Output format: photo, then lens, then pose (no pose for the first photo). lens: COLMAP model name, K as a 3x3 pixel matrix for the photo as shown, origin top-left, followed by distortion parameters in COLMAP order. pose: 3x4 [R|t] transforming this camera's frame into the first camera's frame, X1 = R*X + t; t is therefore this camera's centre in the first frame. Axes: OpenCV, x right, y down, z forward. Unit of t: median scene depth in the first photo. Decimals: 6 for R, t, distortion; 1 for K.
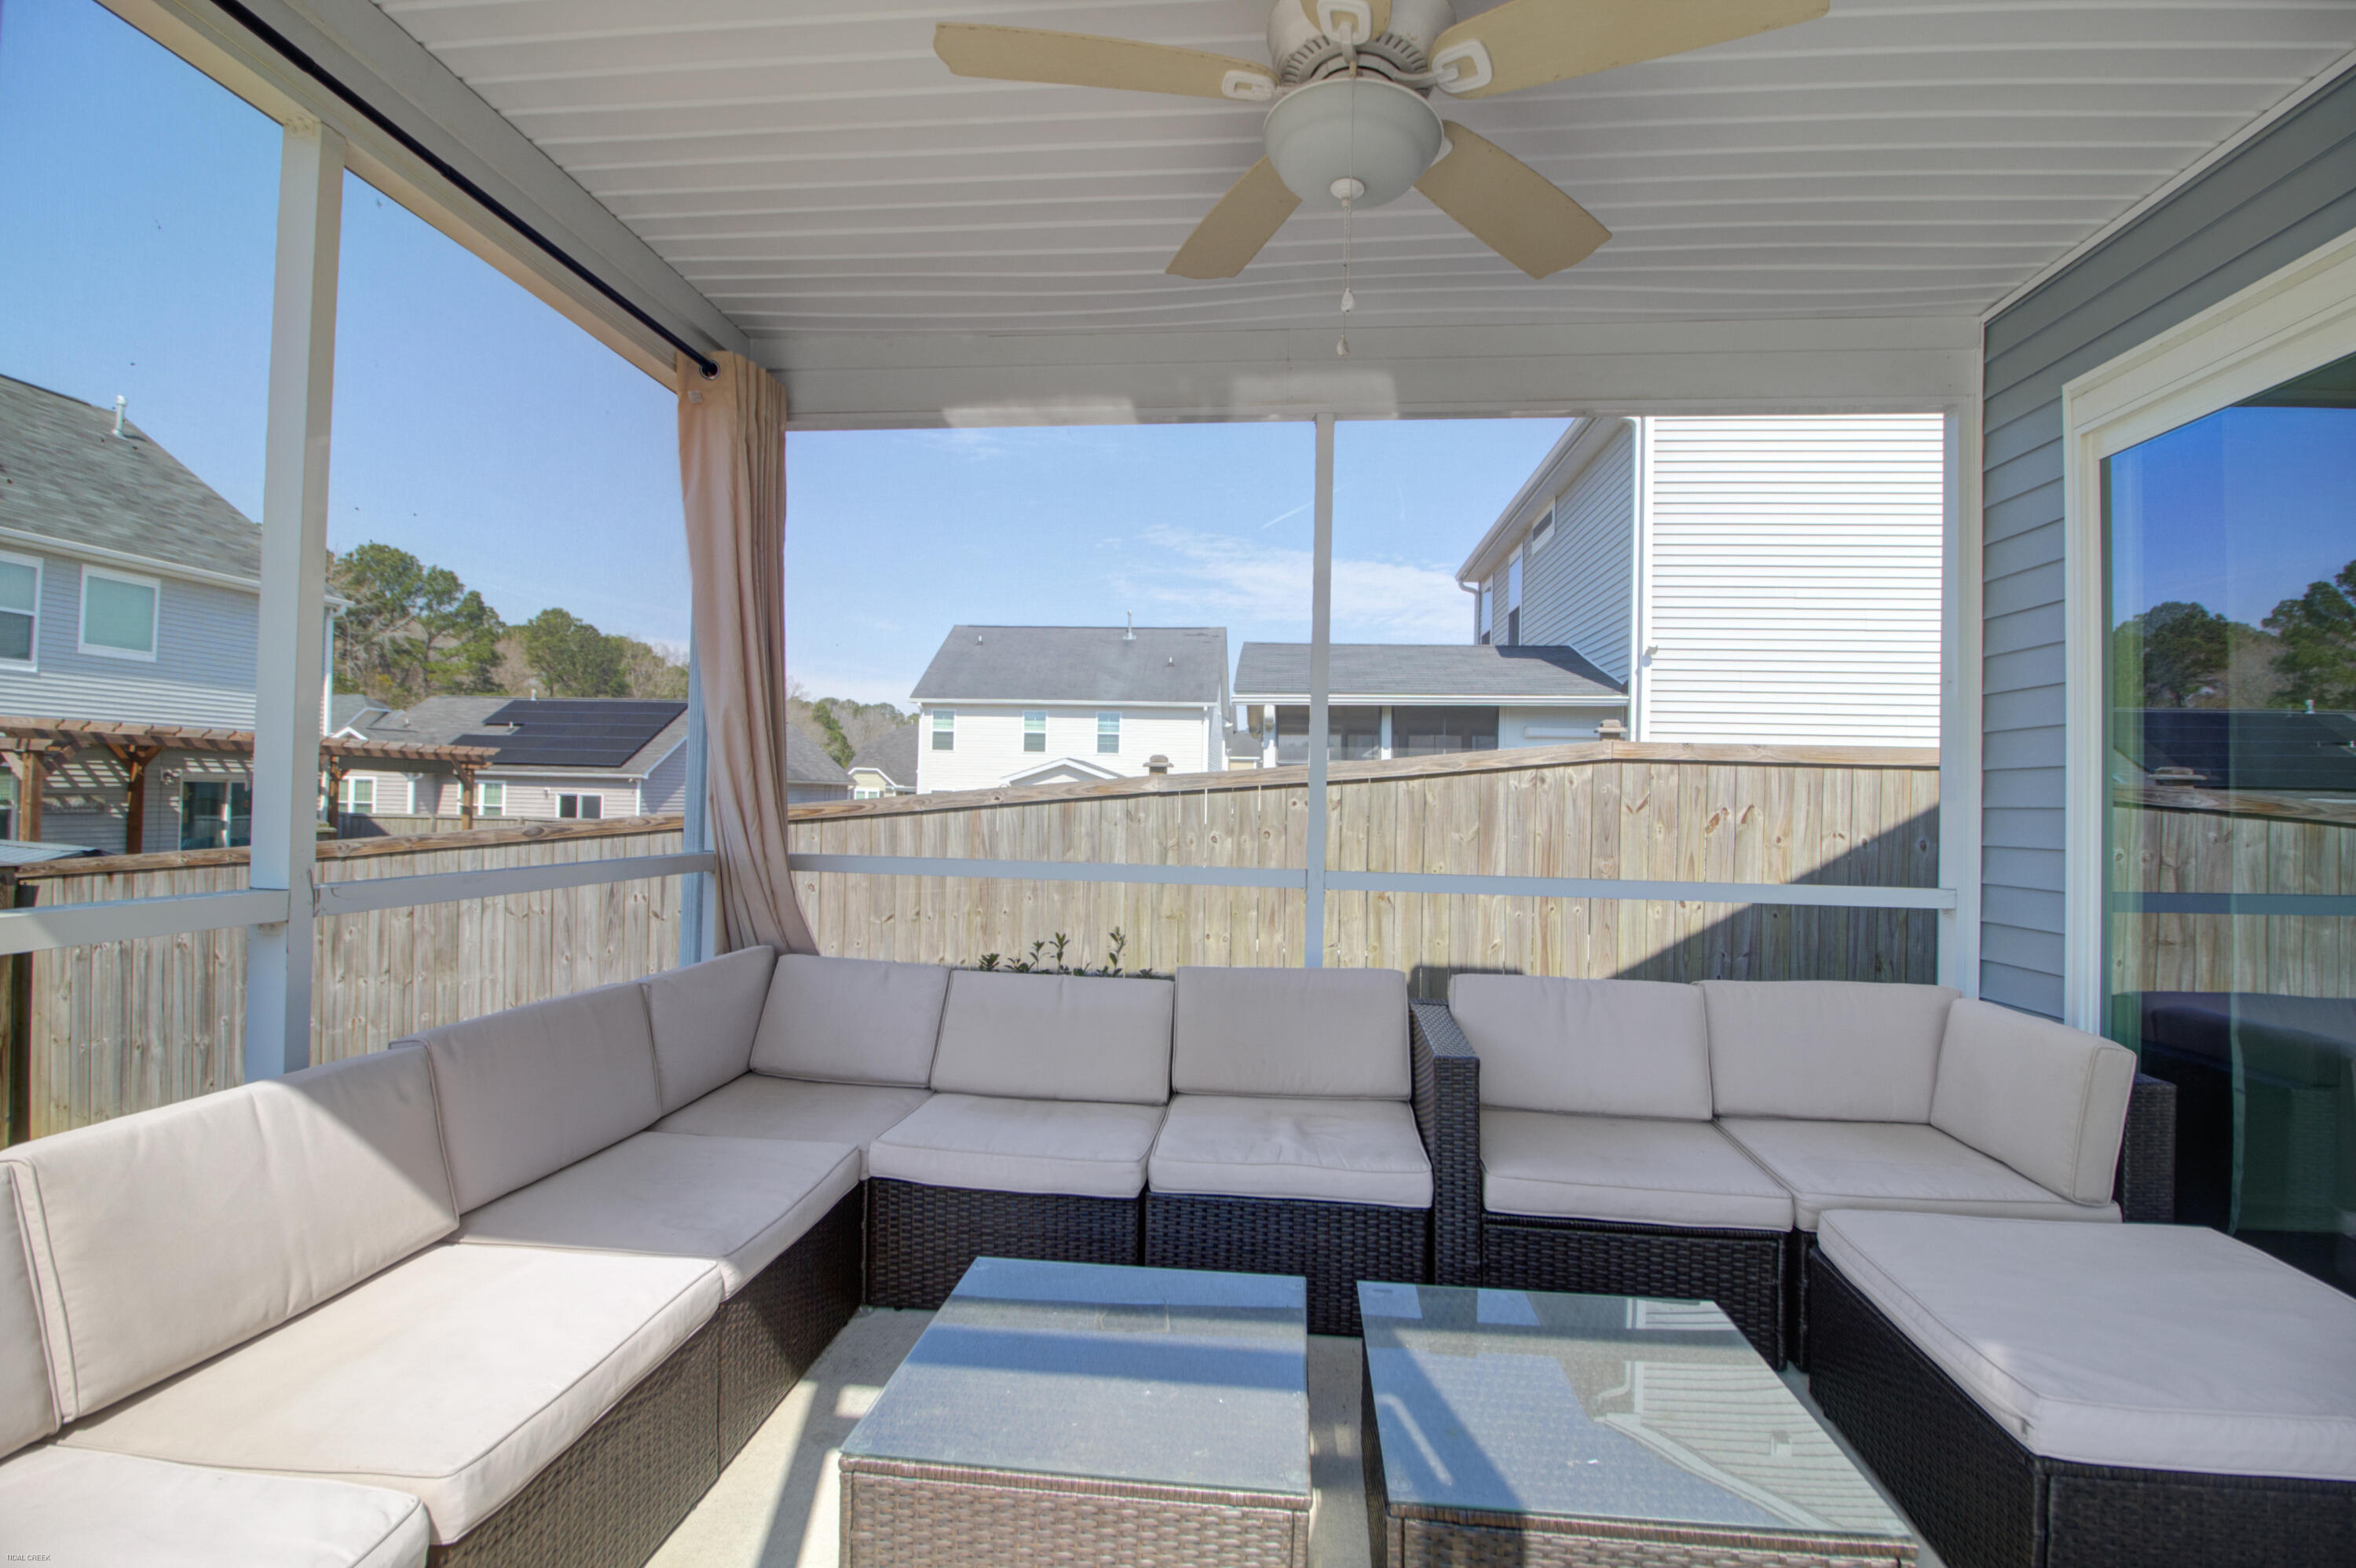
lens RADIAL K [[1080.3, 0, 1176.7], [0, 1080.3, 785.4], [0, 0, 1]] dist [-0.009515, -0.006249]
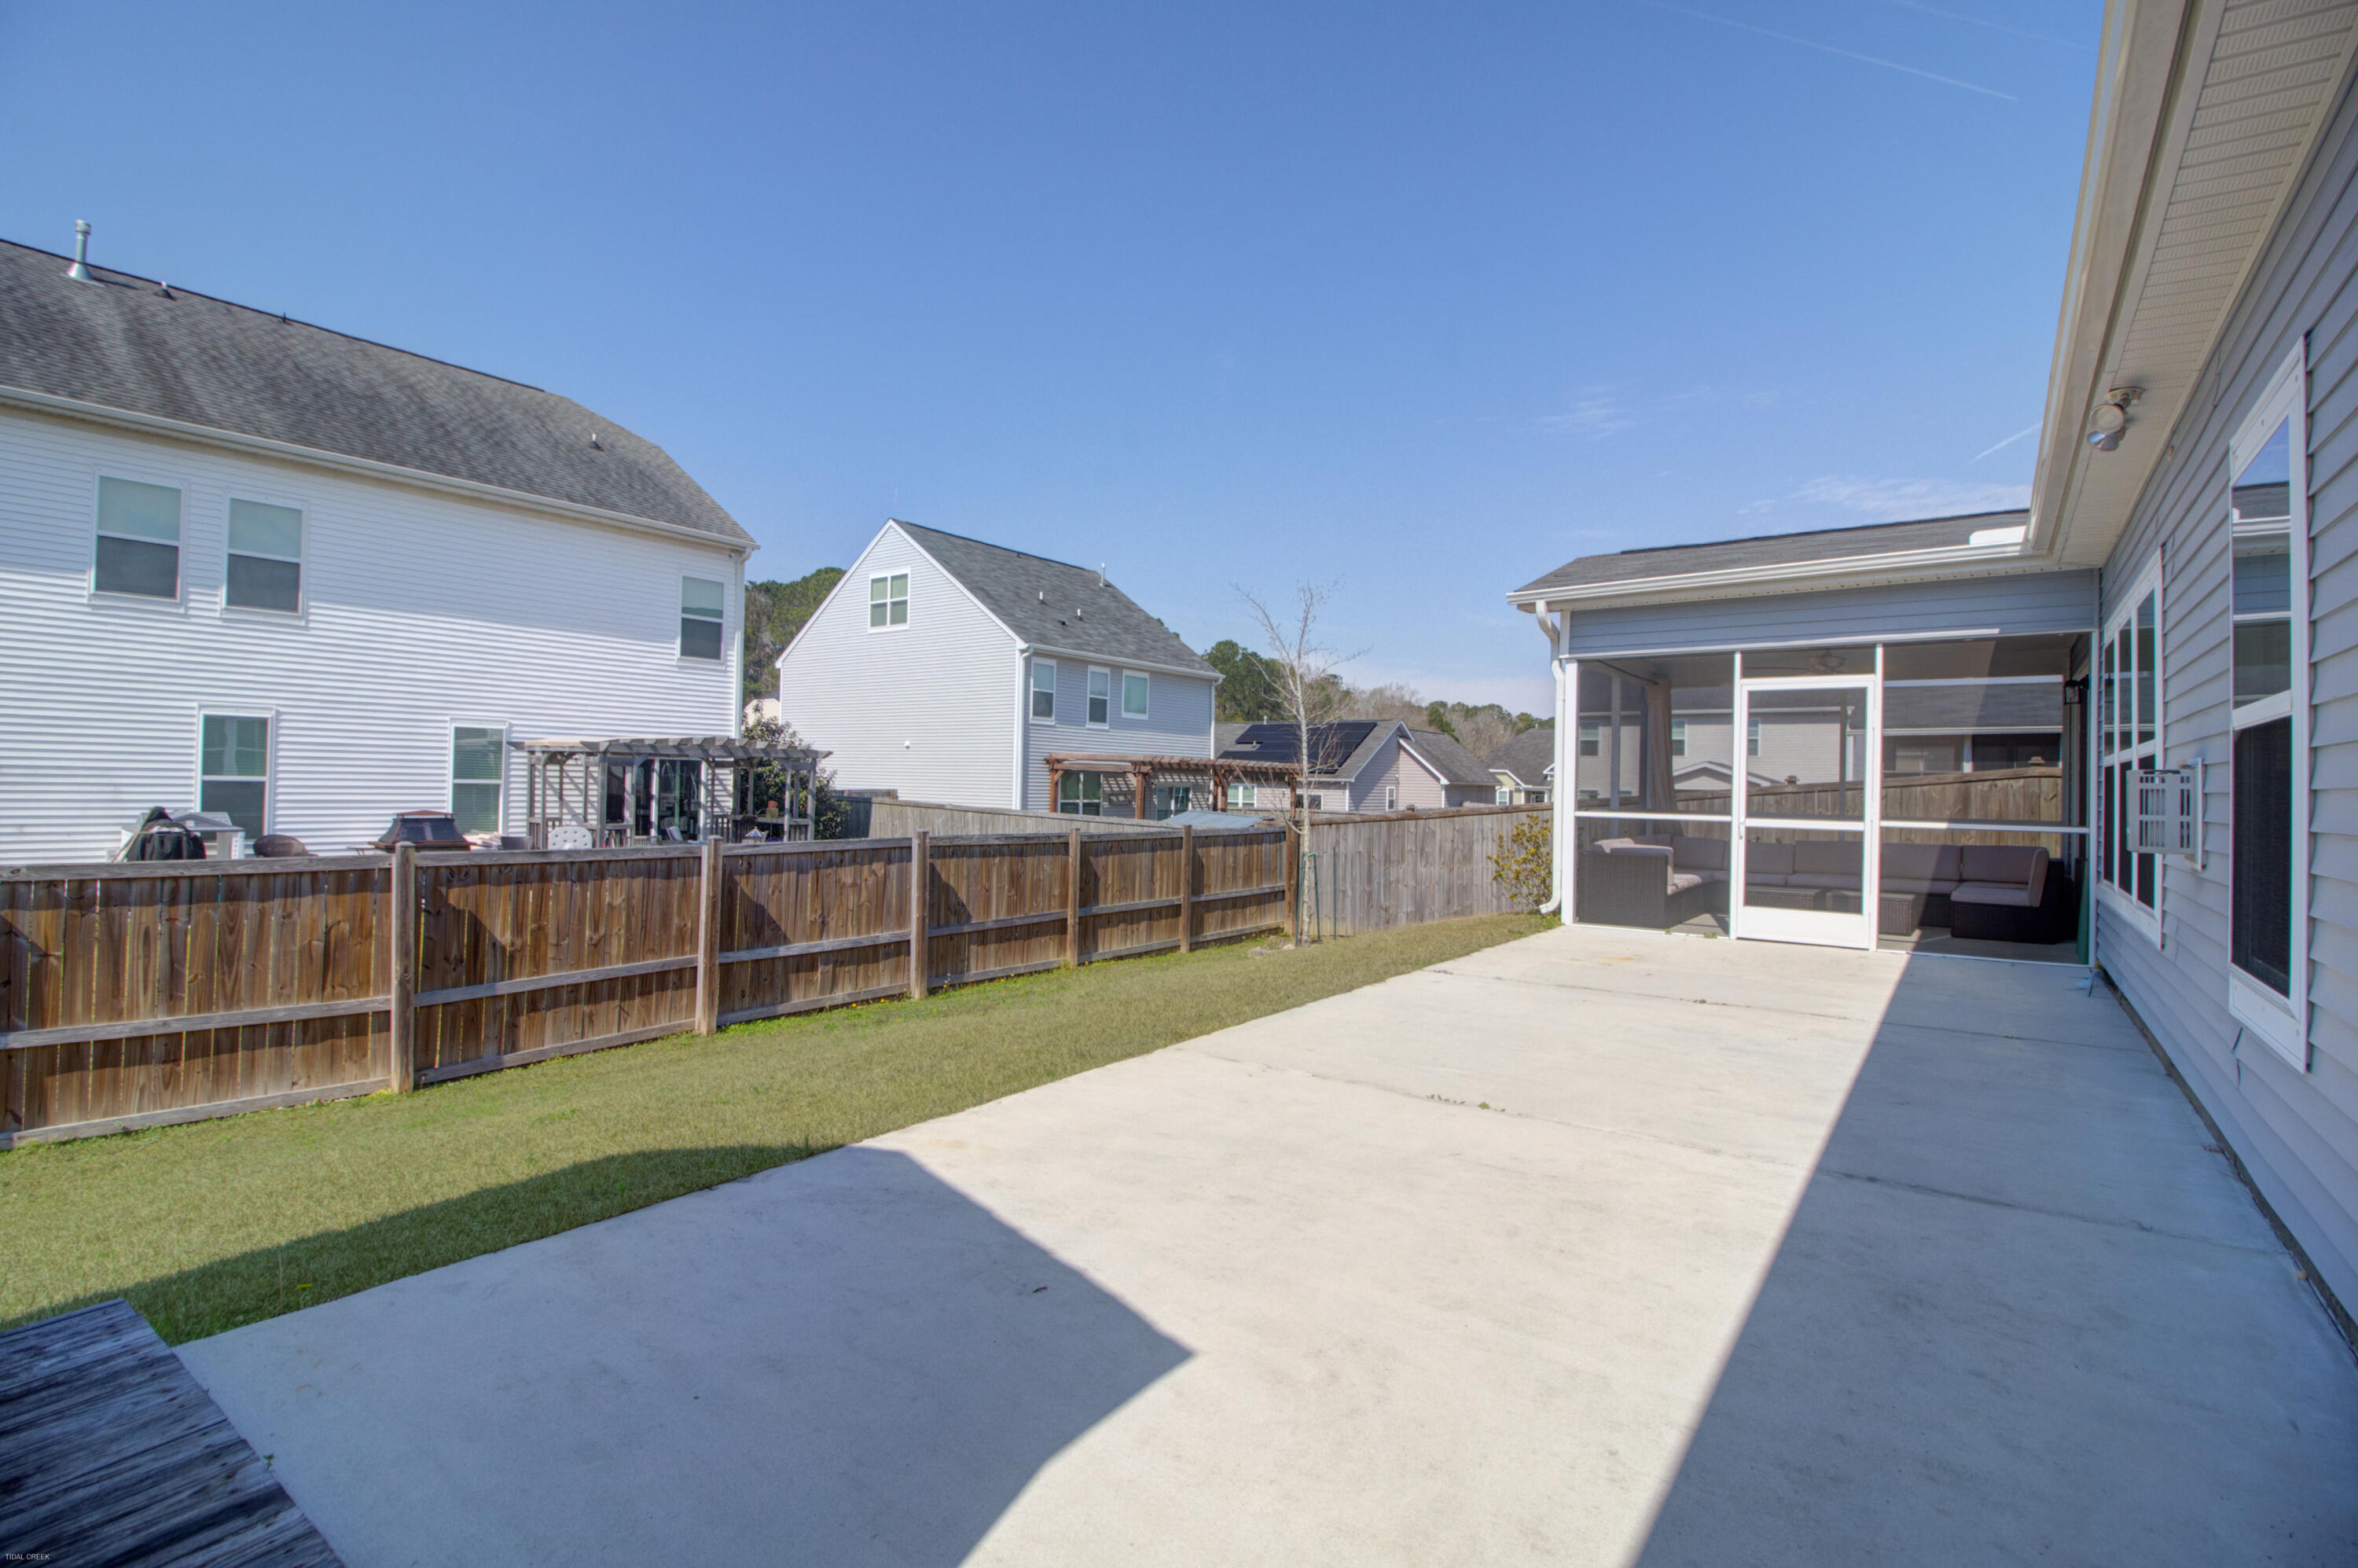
lens RADIAL K [[1081.3, 0, 1185.9], [0, 1081.3, 780.3], [0, 0, 1]] dist [-0.009515, -0.006249]
pose [[0.859303, -0.006011, -0.511431, 0.018910], [0.003726, 0.999978, -0.005494, -0.004496], [0.511453, 0.002816, 0.859307, -0.518917]]
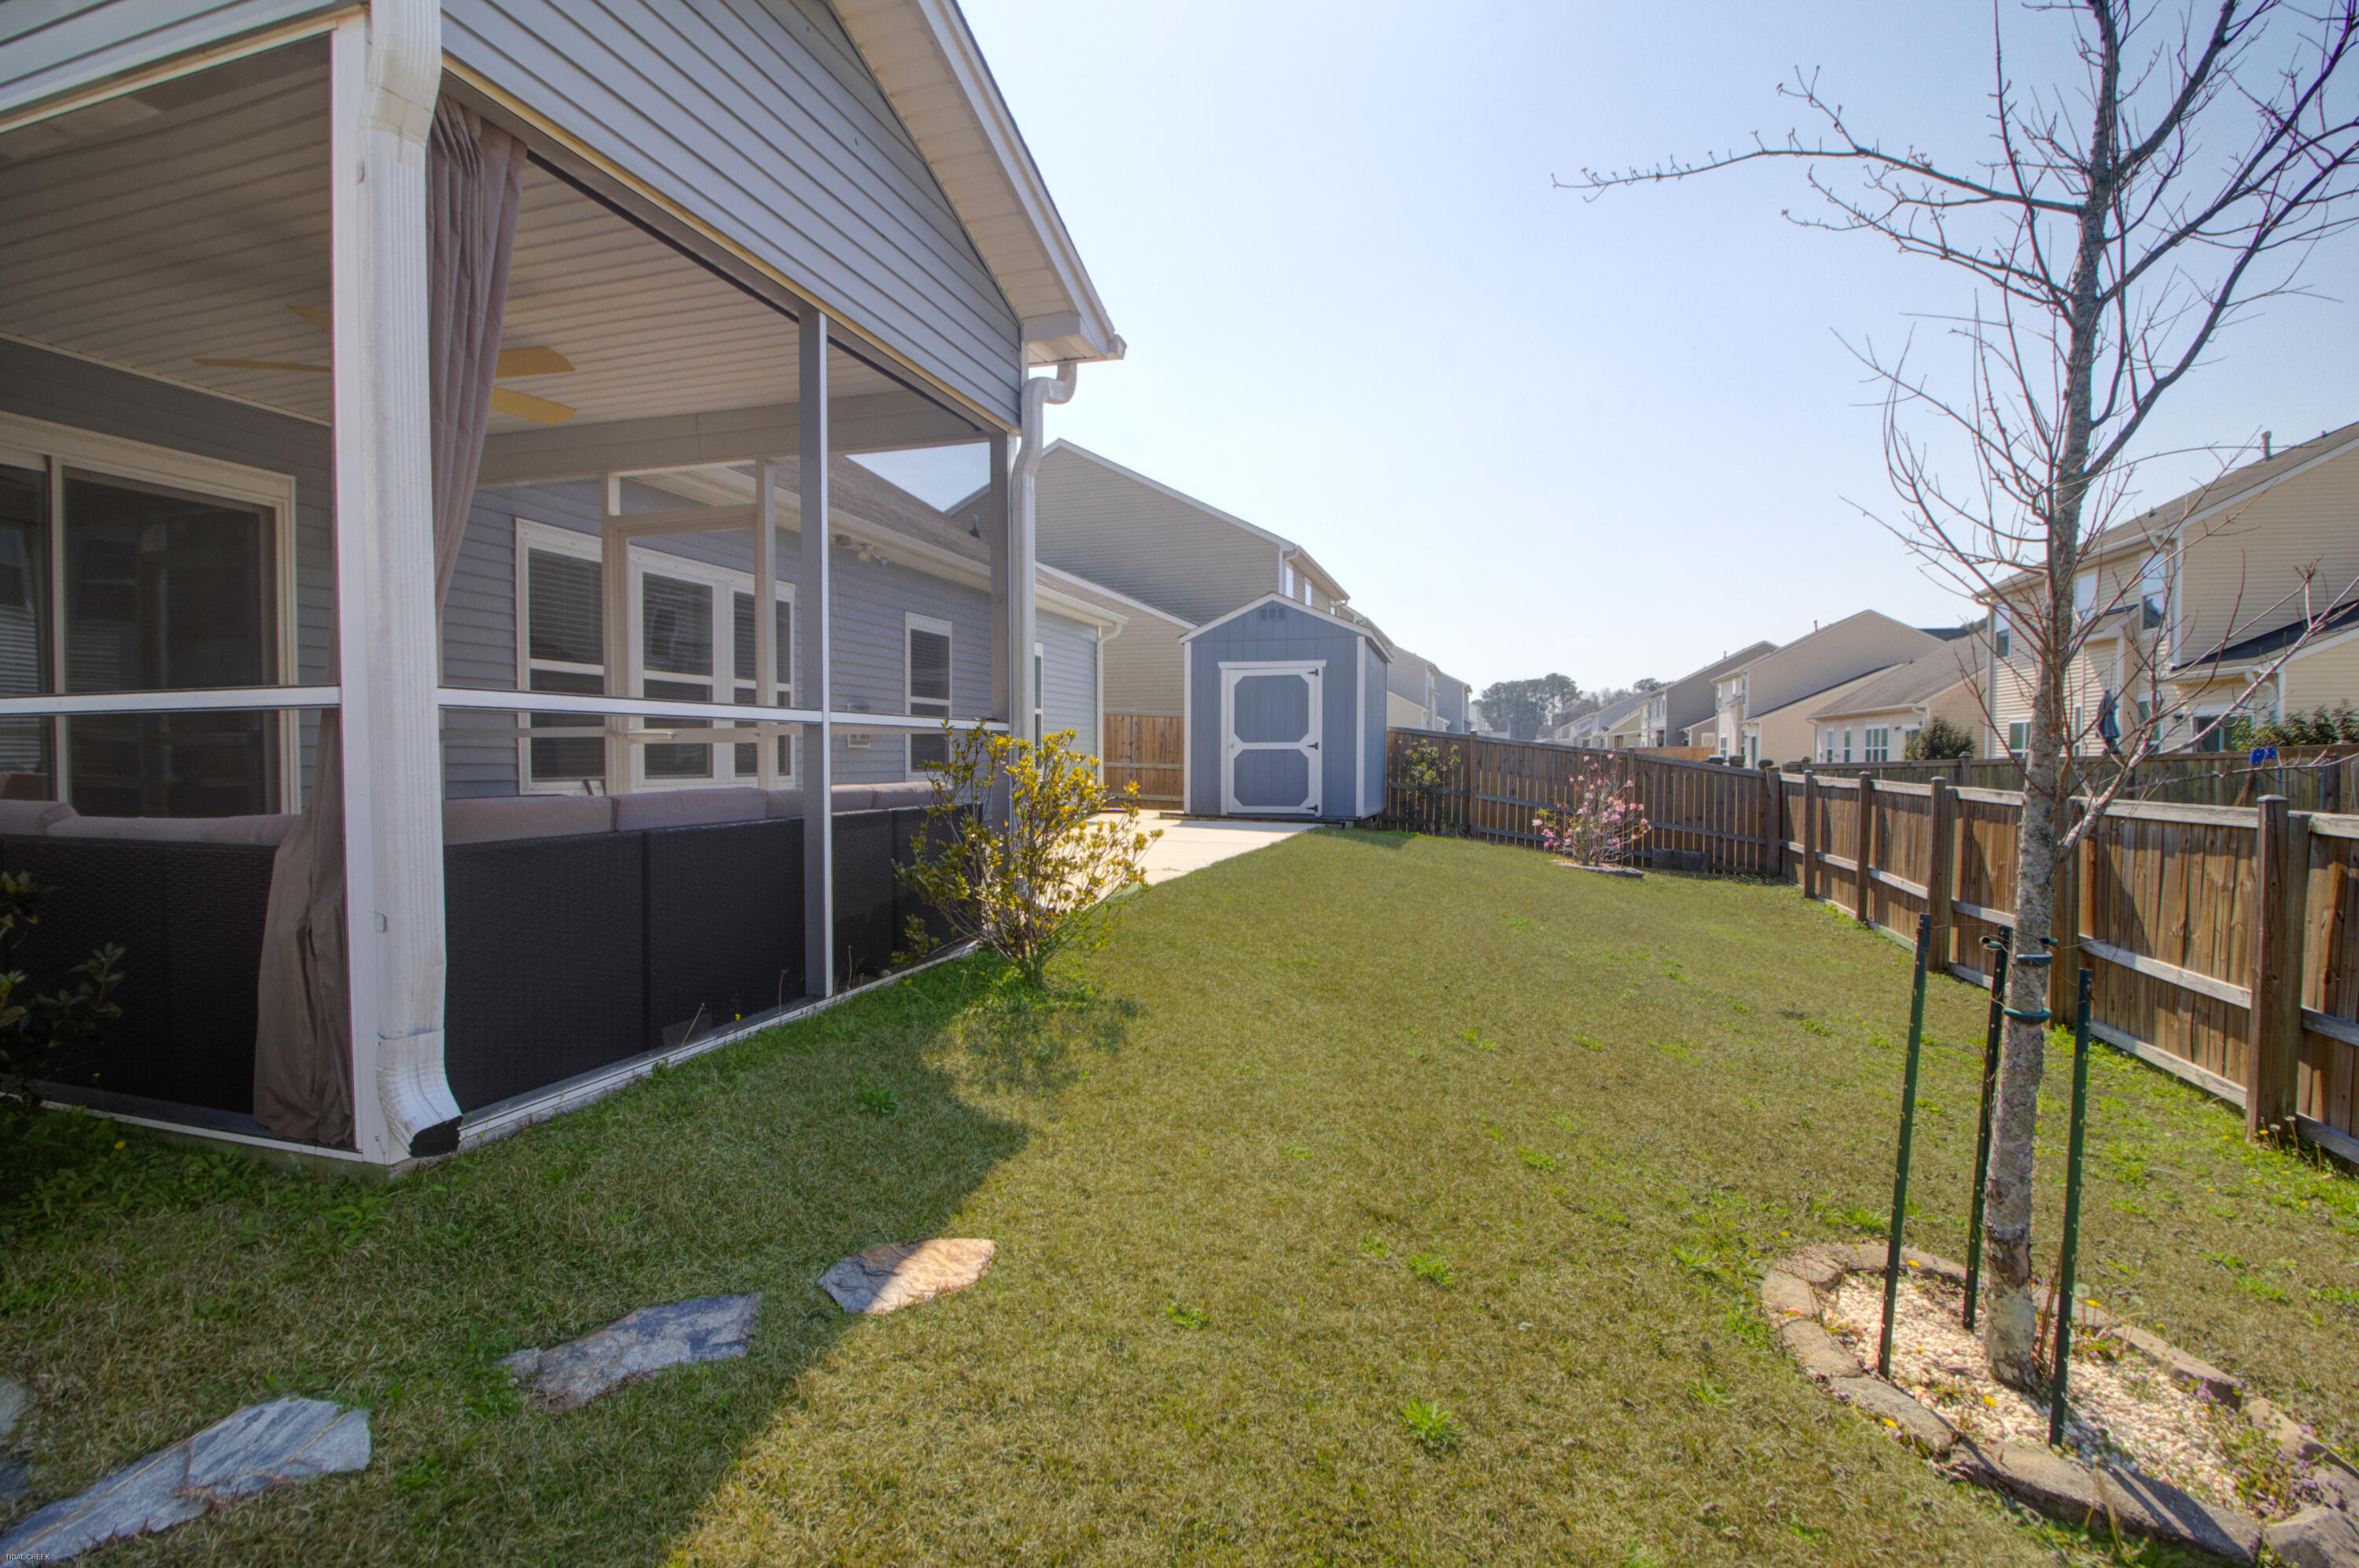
lens RADIAL K [[1081.8, 0, 1179.1], [0, 1081.8, 780.3], [0, 0, 1]] dist [-0.009515, -0.006249]
pose [[-0.981084, -0.025140, 0.191943, -0.197897], [-0.022458, 0.999618, 0.016138, 0.018382], [-0.192275, 0.011522, -0.981273, 0.292038]]
